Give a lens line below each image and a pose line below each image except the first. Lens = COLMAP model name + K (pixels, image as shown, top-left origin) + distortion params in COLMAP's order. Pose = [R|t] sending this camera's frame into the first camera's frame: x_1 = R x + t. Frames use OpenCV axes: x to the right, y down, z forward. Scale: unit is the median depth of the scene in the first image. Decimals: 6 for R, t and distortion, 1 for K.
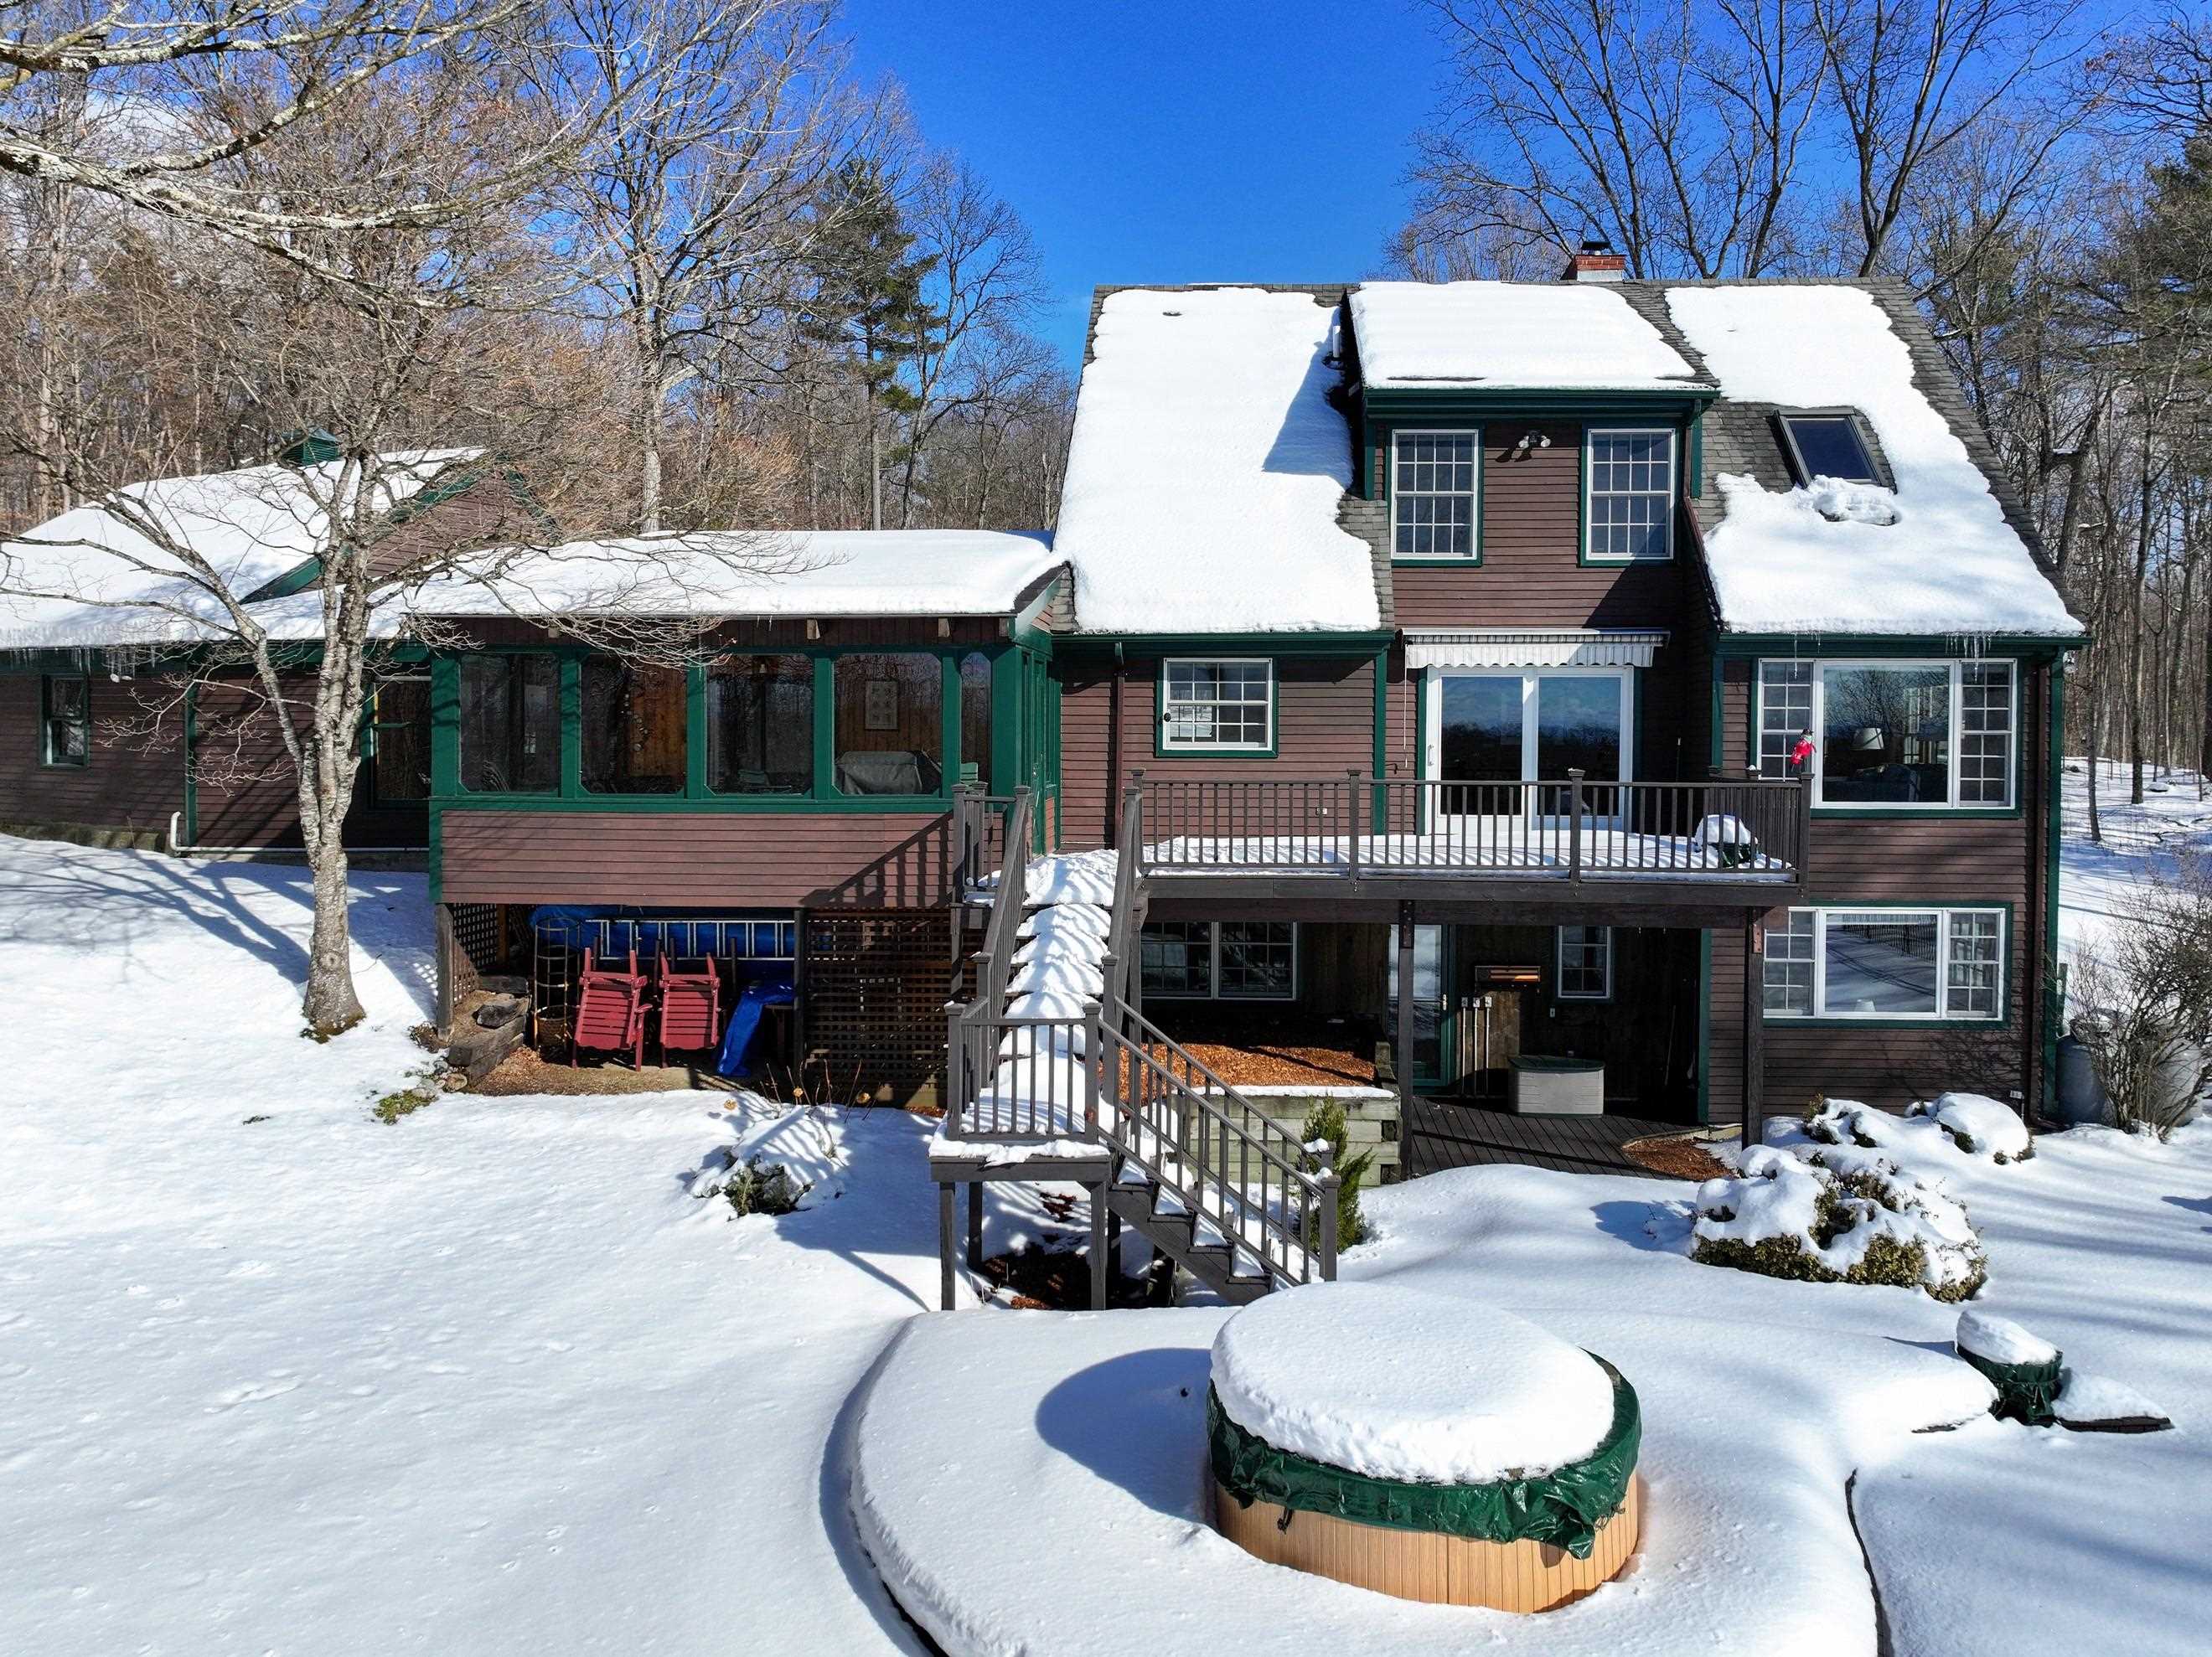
lens RADIAL K [[1512.1, 0, 1119.3], [0, 1512.1, 807.7], [0, 0, 1]] dist [0.019493, 0.001539]
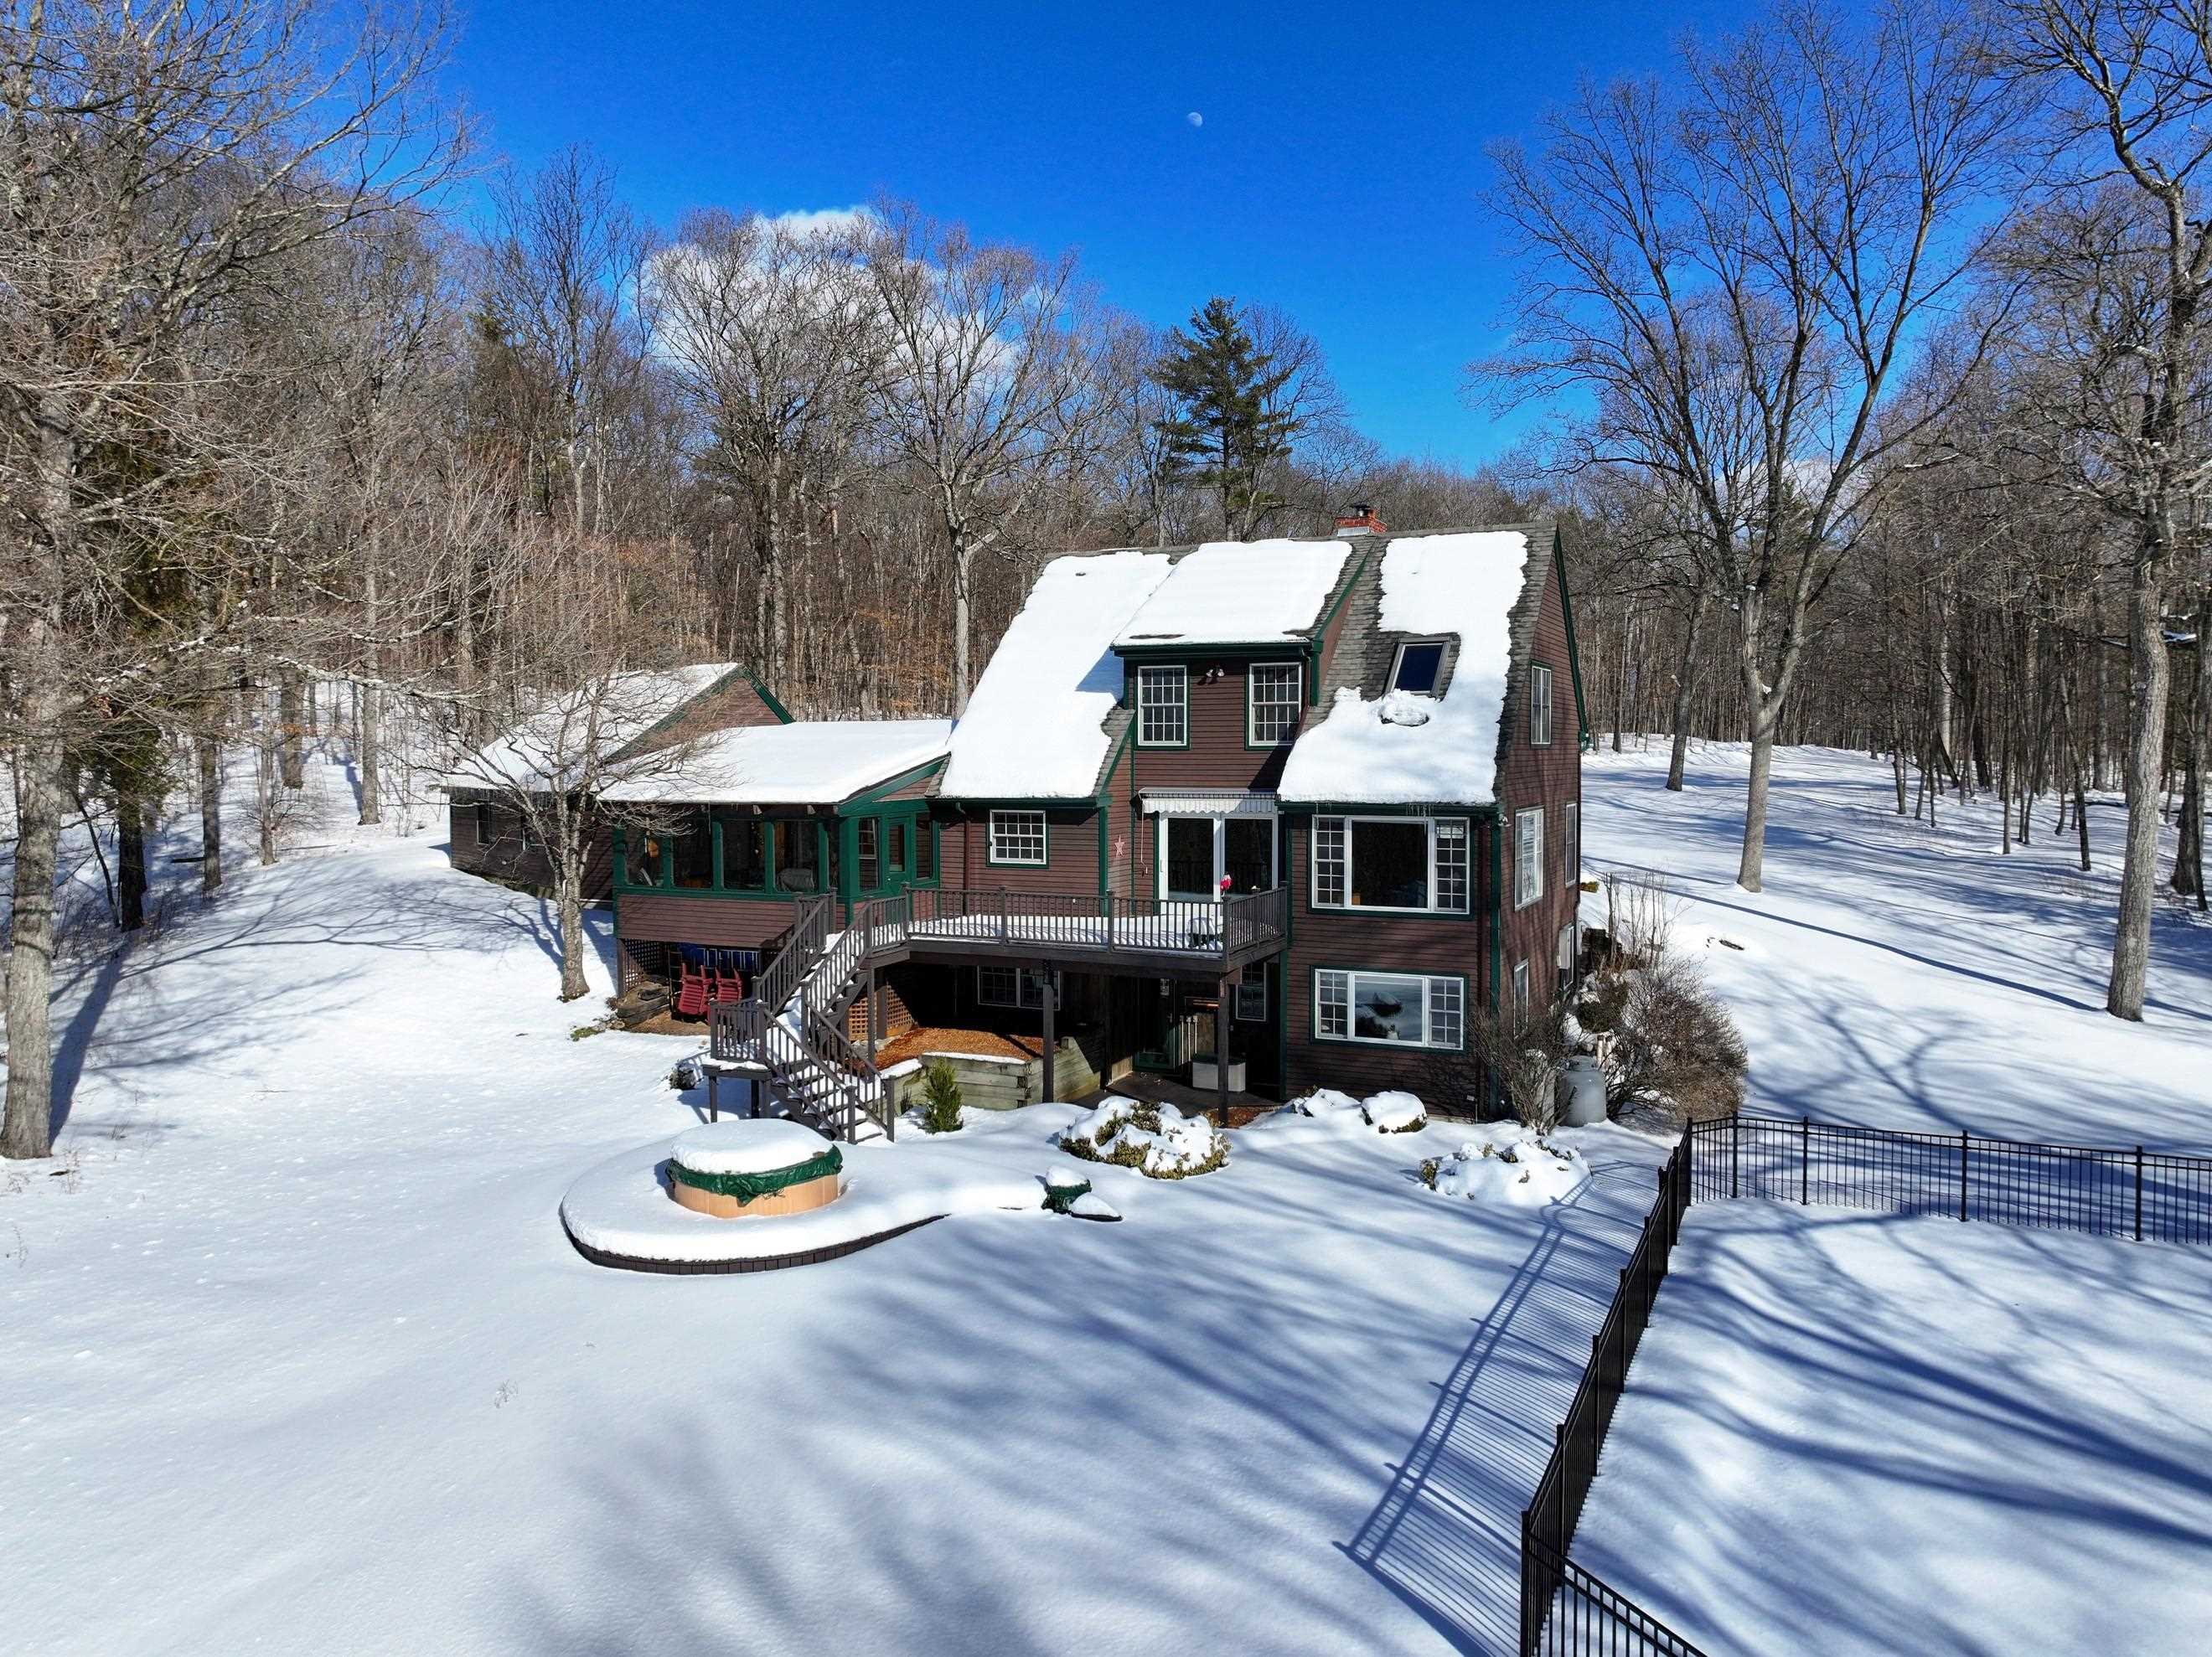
lens RADIAL K [[1512.1, 0, 1104.0], [0, 1512.1, 836.9], [0, 0, 1]] dist [0.019493, 0.001539]
pose [[0.920919, 0.013843, -0.389508, 0.841668], [-0.006211, 0.999763, 0.020848, -0.106833], [0.389704, -0.016781, 0.920787, -0.558094]]
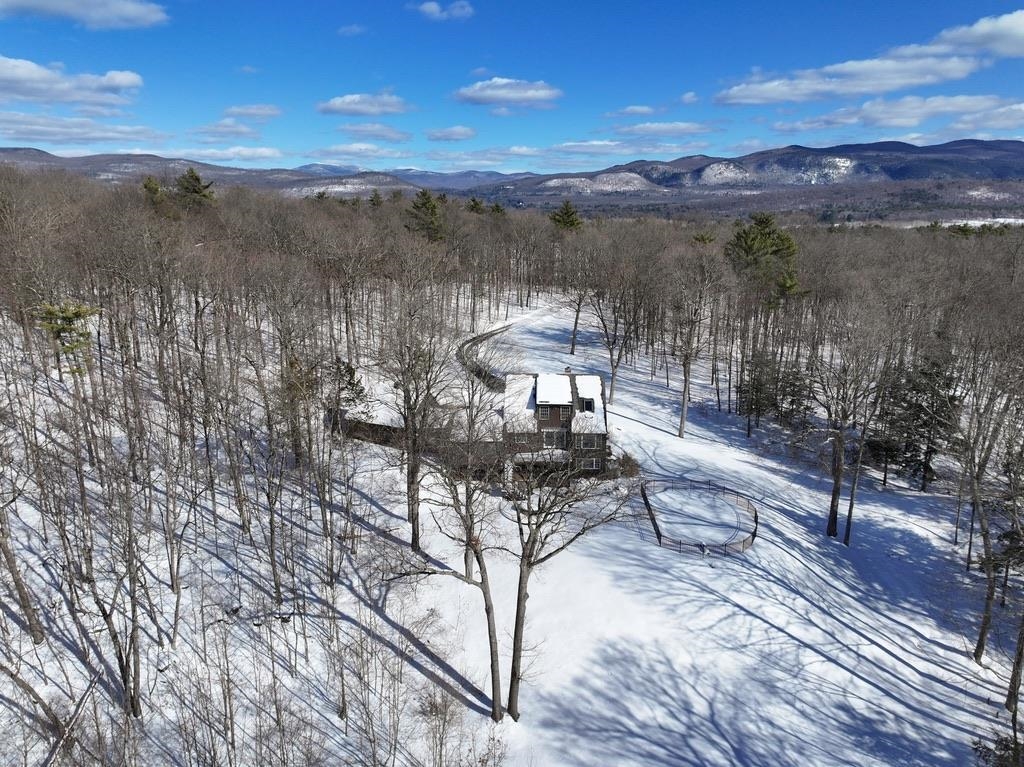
lens RADIAL K [[700.0, 0, 512.5], [0, 700.0, 384.1], [0, 0, 1]] dist [0.019493, 0.001539]
pose [[0.999884, -0.015206, 0.001201, 0.015935], [0.014679, 0.980638, 0.195280, -1.294263], [-0.004147, -0.195239, 0.980747, -3.344842]]
